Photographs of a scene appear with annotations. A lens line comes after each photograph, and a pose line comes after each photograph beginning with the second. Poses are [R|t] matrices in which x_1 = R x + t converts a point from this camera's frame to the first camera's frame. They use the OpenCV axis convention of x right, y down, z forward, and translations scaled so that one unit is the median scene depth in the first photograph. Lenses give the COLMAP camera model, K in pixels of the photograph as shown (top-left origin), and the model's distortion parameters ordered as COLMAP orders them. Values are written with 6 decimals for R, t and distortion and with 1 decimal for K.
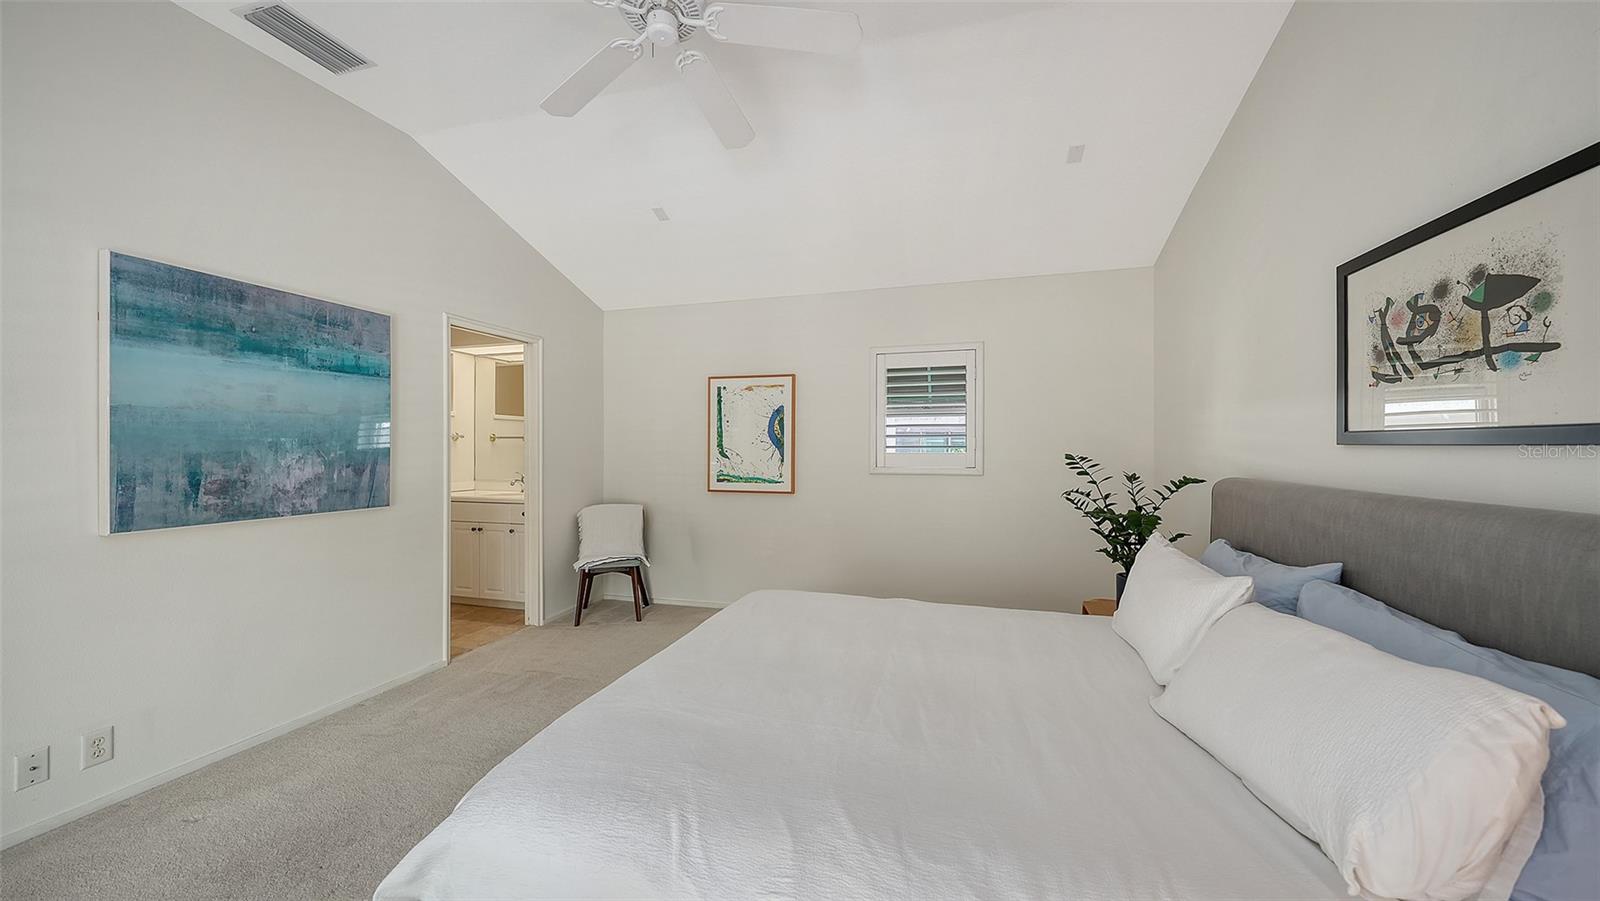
lens RADIAL K [[552.5, 0, 802.5], [0, 552.5, 454.2], [0, 0, 1]] dist [0.000073, -0.000010]
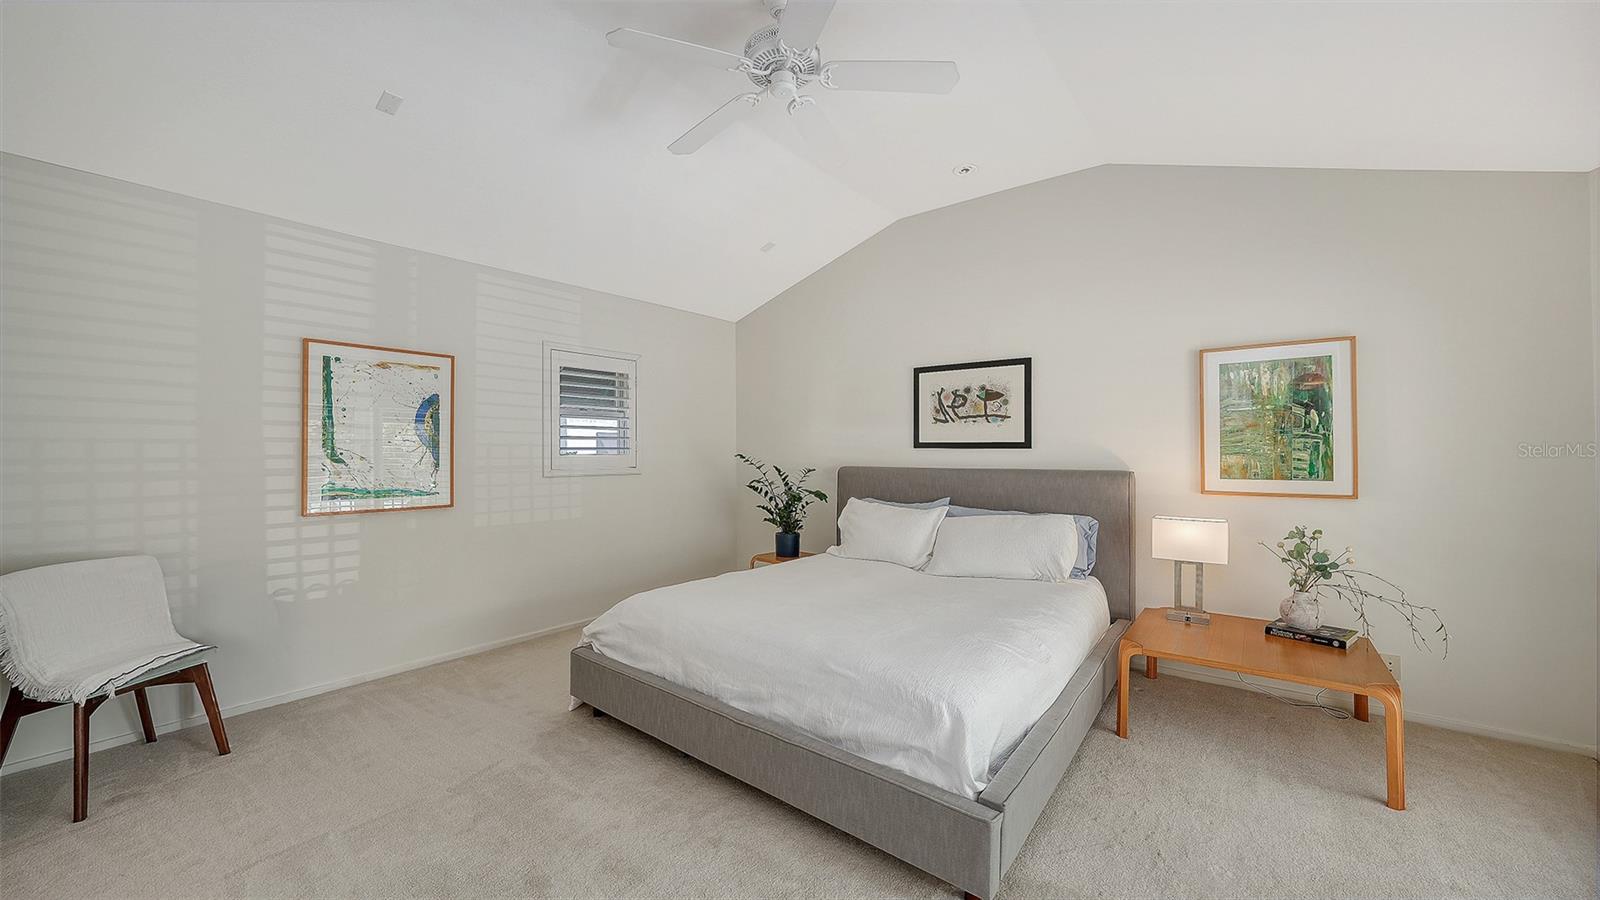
lens RADIAL K [[585.9, 0, 800.8], [0, 585.9, 446.6], [0, 0, 1]] dist [-0.000072, 0.000006]
pose [[0.402077, 0.009130, 0.915560, -0.912002], [0.009062, 0.999862, -0.013950, 0.002131], [-0.915561, 0.013905, 0.401939, 0.323150]]
